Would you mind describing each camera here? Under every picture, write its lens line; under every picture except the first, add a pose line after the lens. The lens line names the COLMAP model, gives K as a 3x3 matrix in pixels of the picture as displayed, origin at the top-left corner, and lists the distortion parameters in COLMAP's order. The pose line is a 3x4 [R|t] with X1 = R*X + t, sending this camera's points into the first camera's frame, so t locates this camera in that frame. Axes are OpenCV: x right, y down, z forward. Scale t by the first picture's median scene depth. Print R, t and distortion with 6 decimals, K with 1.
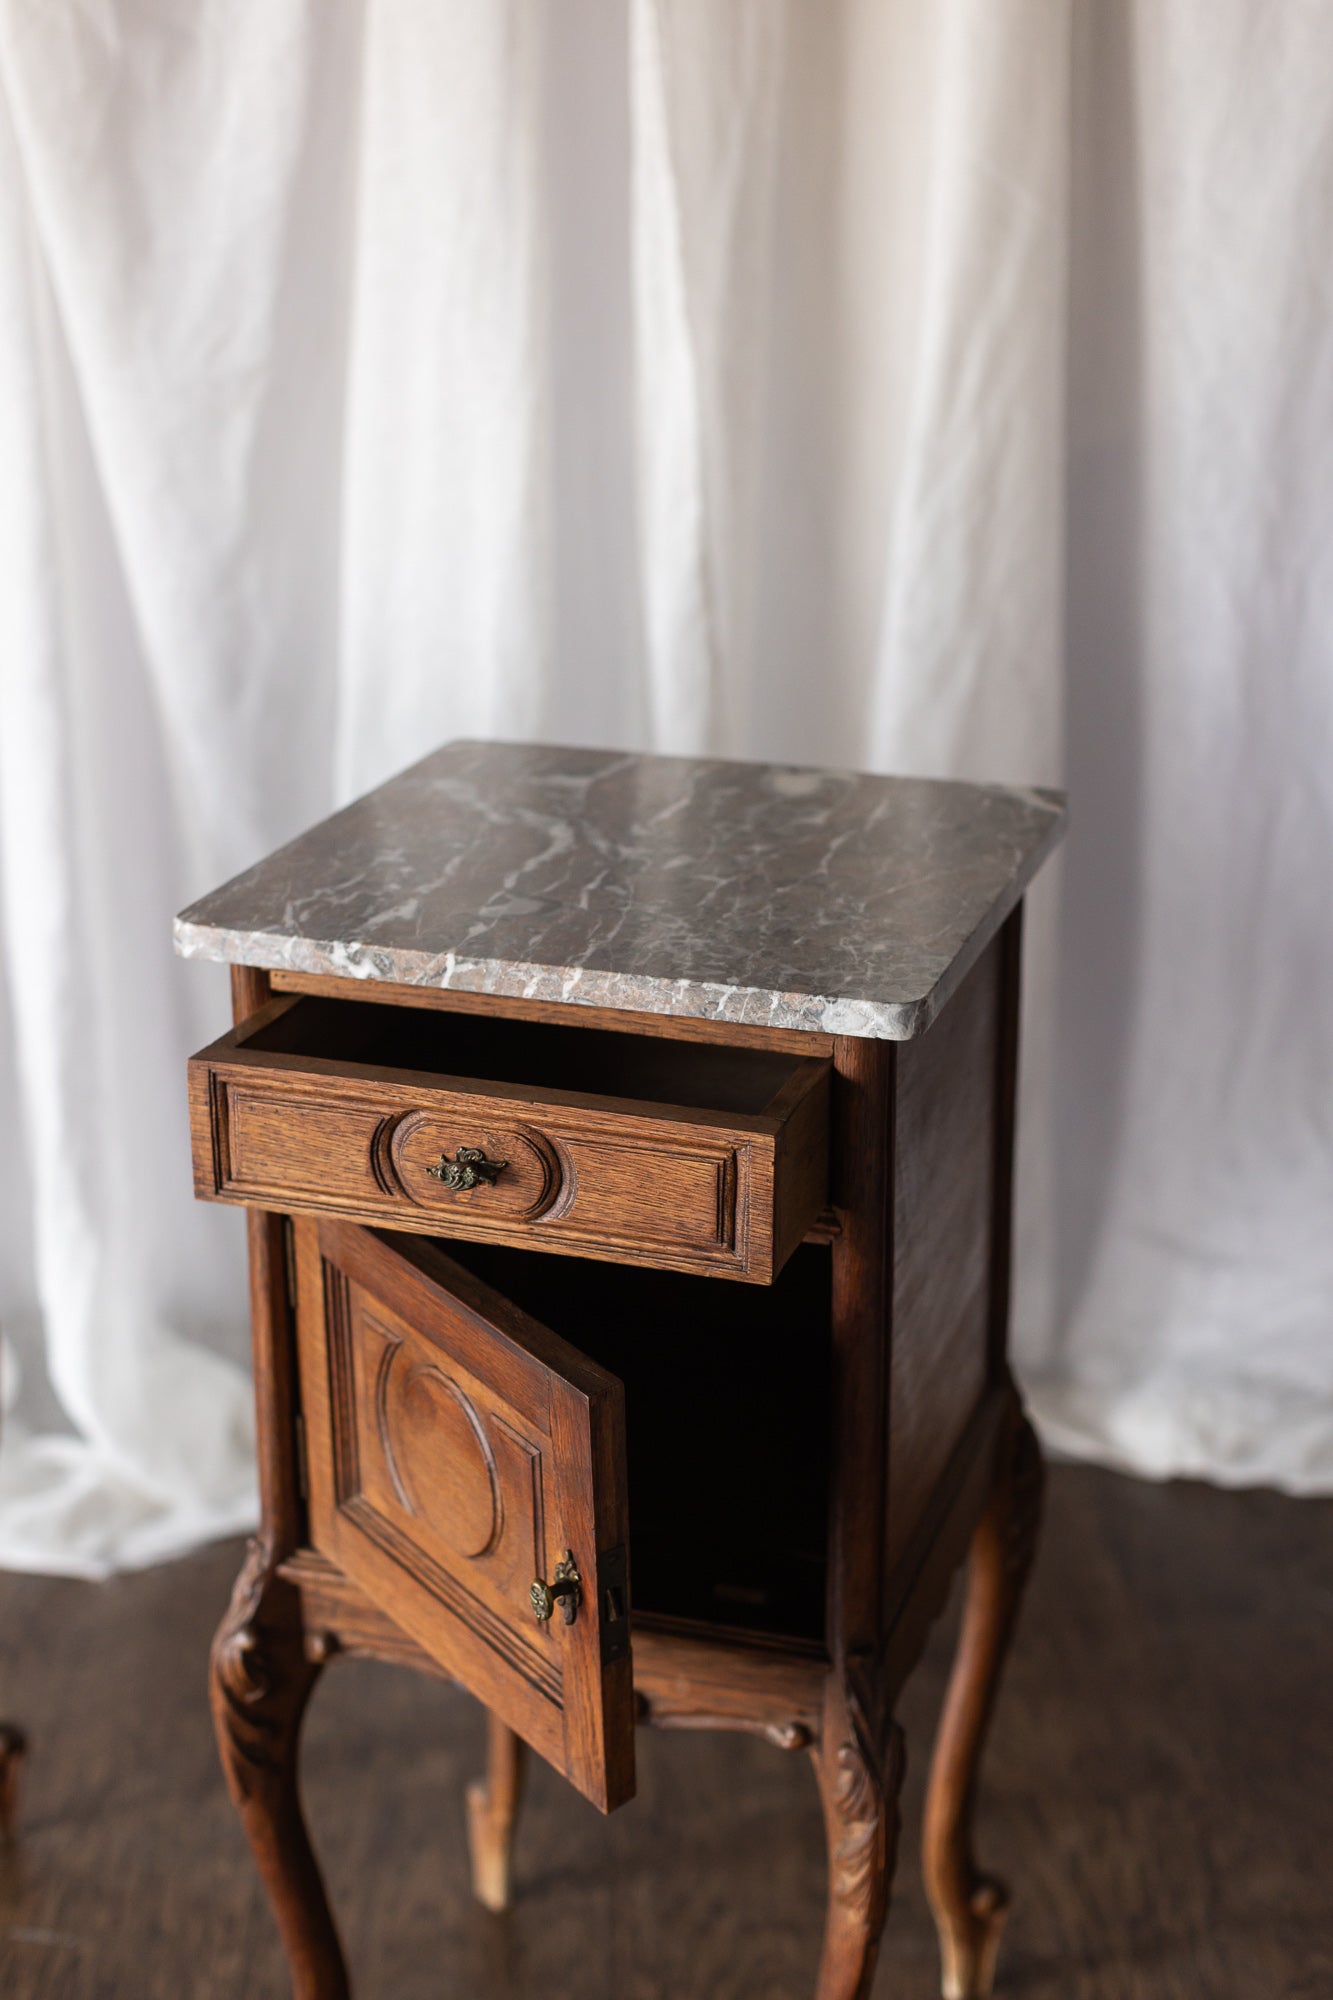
lens RADIAL K [[2875.6, 0, 666.5], [0, 2875.6, 1000.0], [0, 0, 1]] dist [0.020747, -0.031135]
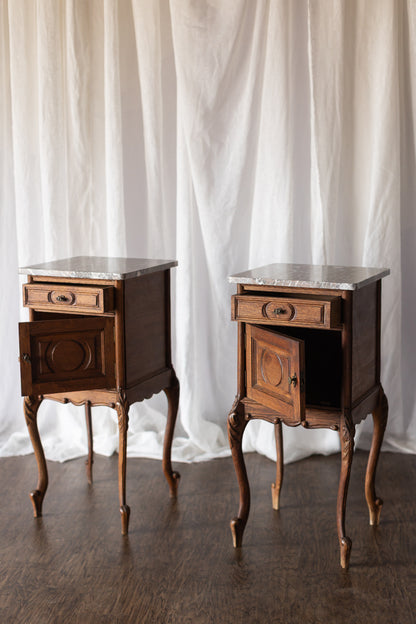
lens RADIAL K [[921.3, 0, 211.8], [0, 921.3, 309.3], [0, 0, 1]] dist [0.007057, 0.004825]
pose [[0.992651, 0.013004, -0.120312, 0.016522], [-0.035194, 0.982258, -0.184203, 0.304090], [0.115782, 0.187084, 0.975497, -0.642295]]
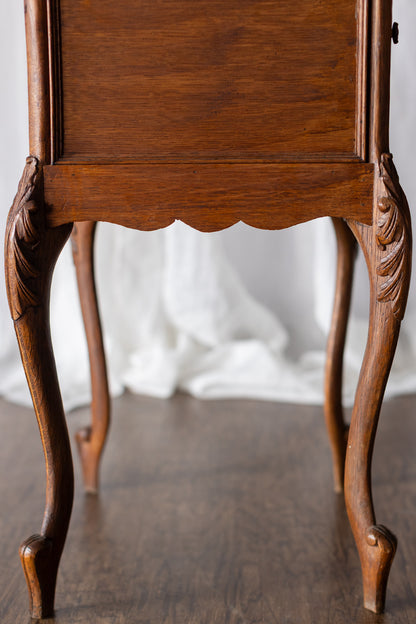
lens RADIAL K [[977.9, 0, 220.6], [0, 977.9, 303.7], [0, 0, 1]] dist [0.000624, 0.017684]
pose [[0.998430, -0.001895, -0.055977, -0.333433], [-0.007020, 0.987313, -0.158630, 0.320512], [0.055567, 0.158774, 0.985750, 0.371125]]
